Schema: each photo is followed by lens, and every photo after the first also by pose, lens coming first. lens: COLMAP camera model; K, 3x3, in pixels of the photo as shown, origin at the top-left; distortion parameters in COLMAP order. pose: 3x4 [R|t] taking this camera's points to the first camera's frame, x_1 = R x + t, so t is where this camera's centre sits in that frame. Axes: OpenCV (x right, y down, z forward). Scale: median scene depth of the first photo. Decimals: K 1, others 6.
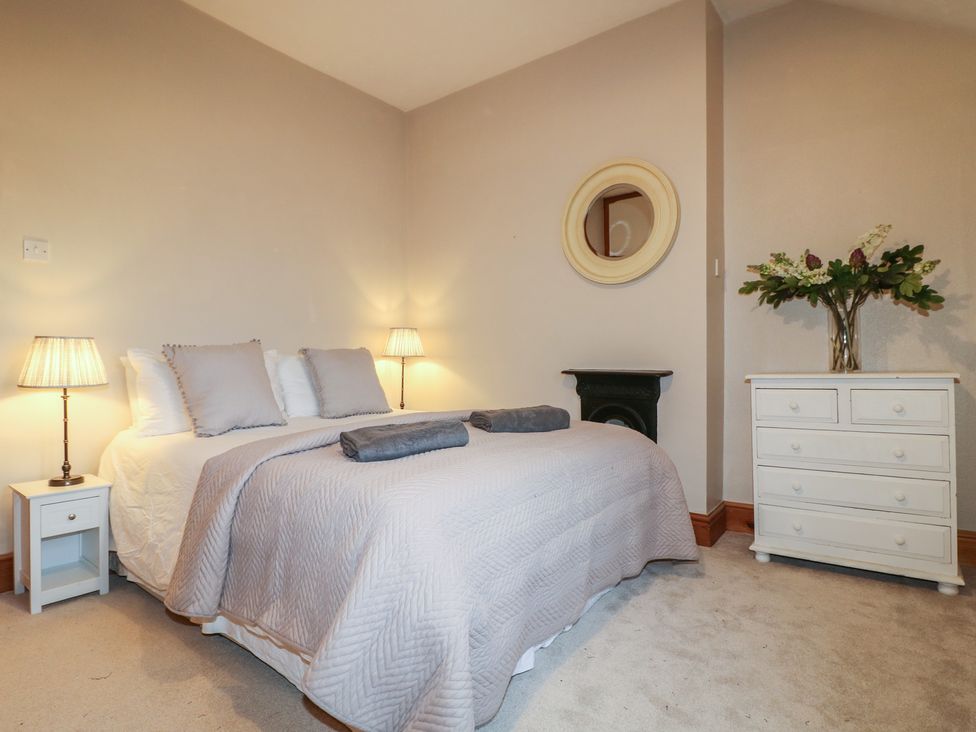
lens RADIAL K [[590.5, 0, 488.0], [0, 590.5, 366.0], [0, 0, 1]] dist [0.005103, -0.020320]
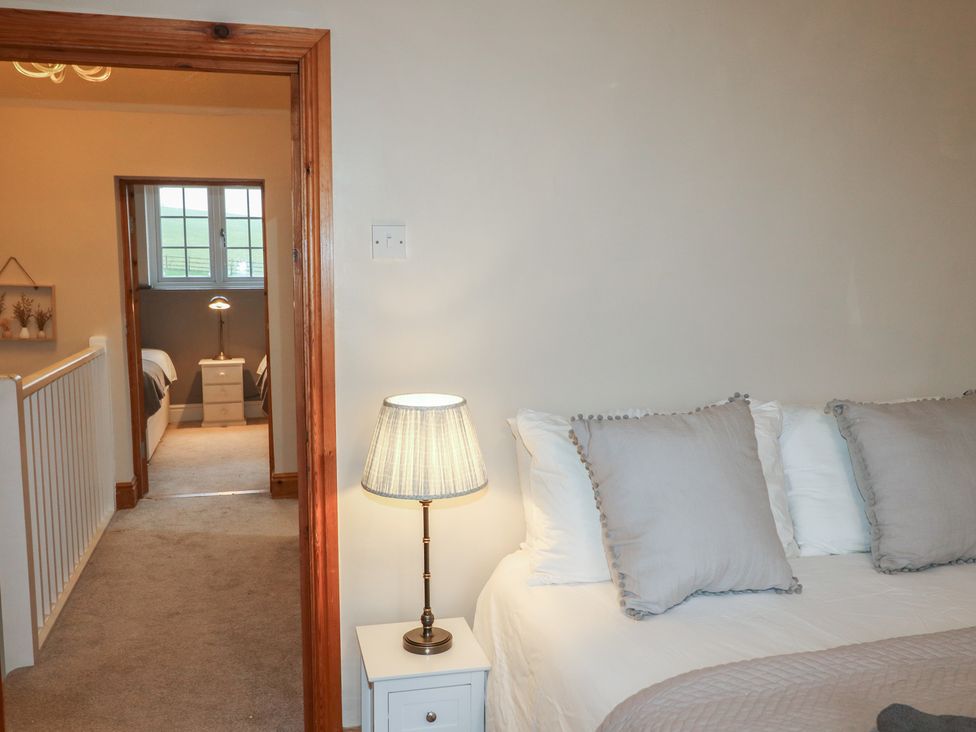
lens RADIAL K [[813.1, 0, 488.0], [0, 813.1, 366.0], [0, 0, 1]] dist [0.107699, 0.001808]
pose [[0.801892, 0.088870, -0.590822, -0.180961], [0.004809, 0.987884, 0.155122, -0.201612], [0.597450, -0.127232, 0.791749, 0.380108]]
